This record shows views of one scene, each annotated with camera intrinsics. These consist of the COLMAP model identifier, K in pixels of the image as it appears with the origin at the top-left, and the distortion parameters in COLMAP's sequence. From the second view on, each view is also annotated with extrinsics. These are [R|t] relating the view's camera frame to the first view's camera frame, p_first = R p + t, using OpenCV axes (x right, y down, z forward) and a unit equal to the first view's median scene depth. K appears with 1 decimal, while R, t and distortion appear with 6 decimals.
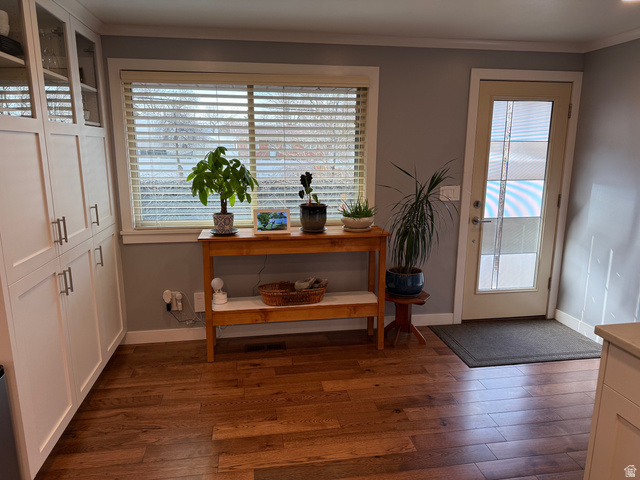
lens RADIAL K [[443.3, 0, 317.9], [0, 443.3, 243.5], [0, 0, 1]] dist [0.080386, -0.109391]
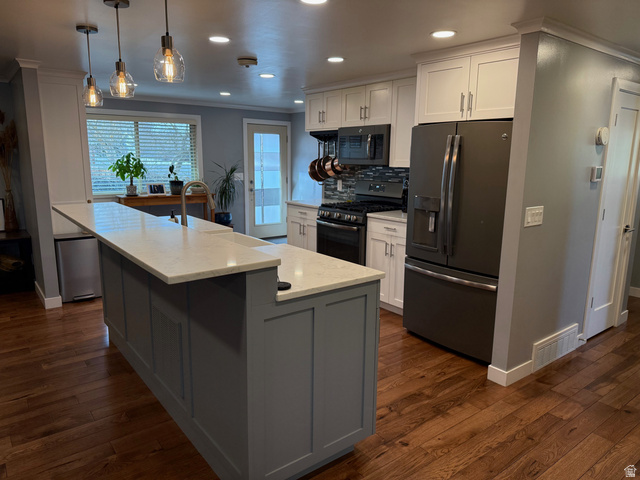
lens RADIAL K [[443.3, 0, 317.9], [0, 443.3, 243.5], [0, 0, 1]] dist [0.080386, -0.109391]
pose [[0.871834, -0.082858, 0.482743, -0.419752], [0.094462, 0.995528, 0.000274, 0.237975], [-0.480607, 0.045362, 0.875762, -1.001477]]
